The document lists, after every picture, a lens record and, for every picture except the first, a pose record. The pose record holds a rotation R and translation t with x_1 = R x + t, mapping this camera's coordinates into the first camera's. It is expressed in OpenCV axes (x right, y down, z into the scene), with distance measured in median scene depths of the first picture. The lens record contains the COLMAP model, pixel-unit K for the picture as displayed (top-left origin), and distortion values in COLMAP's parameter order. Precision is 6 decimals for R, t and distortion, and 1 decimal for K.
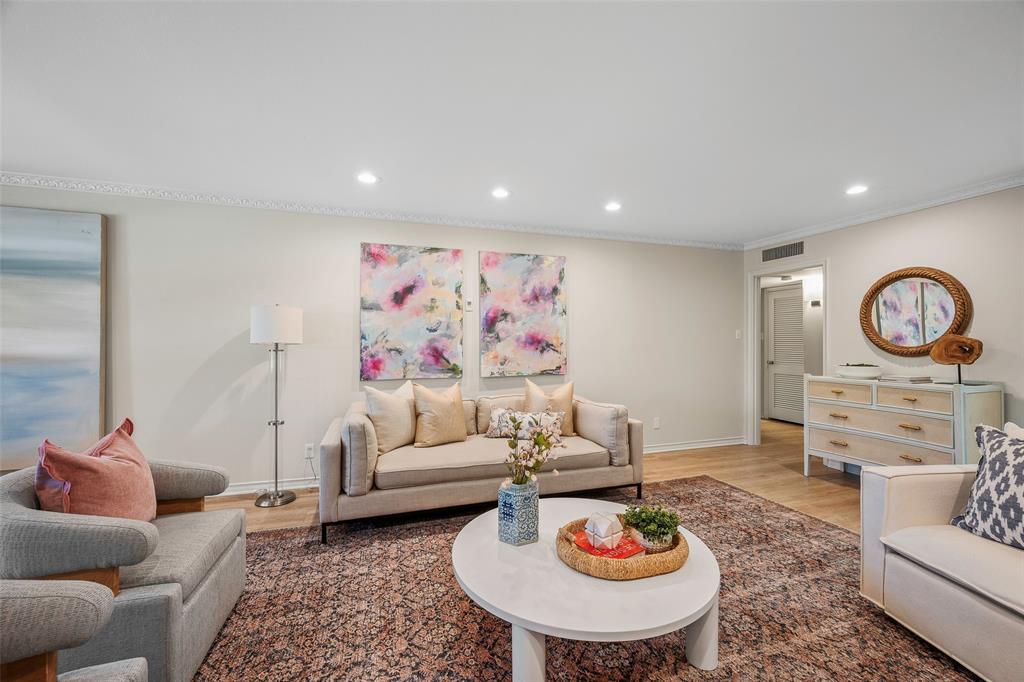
lens RADIAL K [[420.2, 0, 515.1], [0, 420.2, 341.6], [0, 0, 1]] dist [-0.002095, -0.000431]
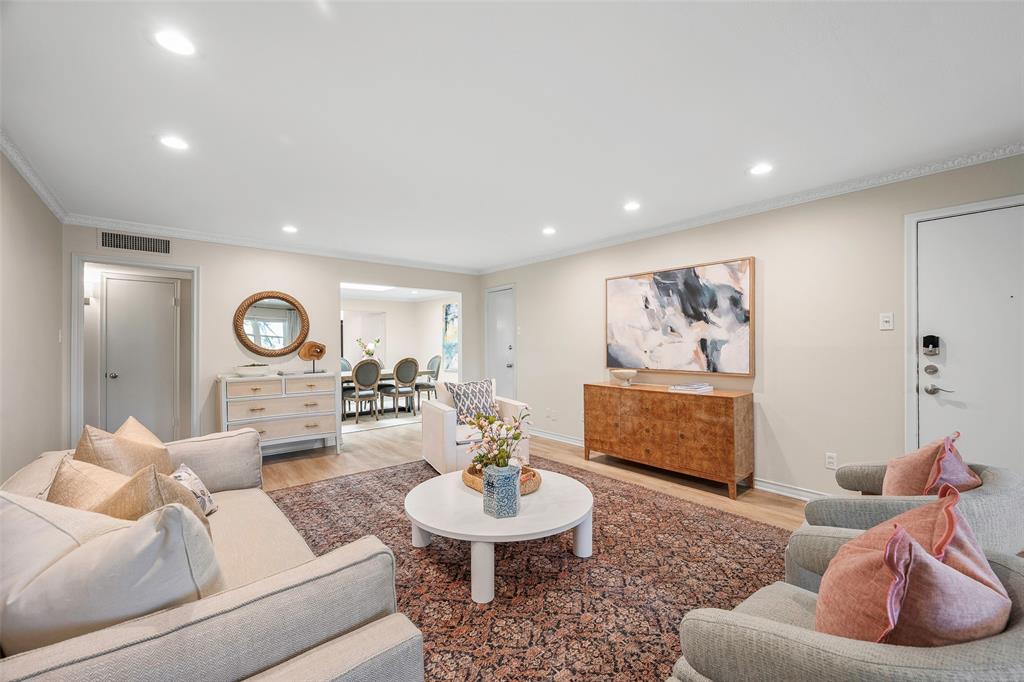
lens RADIAL K [[420.2, 0, 515.1], [0, 420.2, 341.6], [0, 0, 1]] dist [-0.002095, -0.000431]
pose [[-0.369491, 0.008884, 0.929192, -0.734063], [0.004446, 0.999960, -0.007792, 0.000715], [-0.929224, 0.001252, -0.369516, 0.939164]]
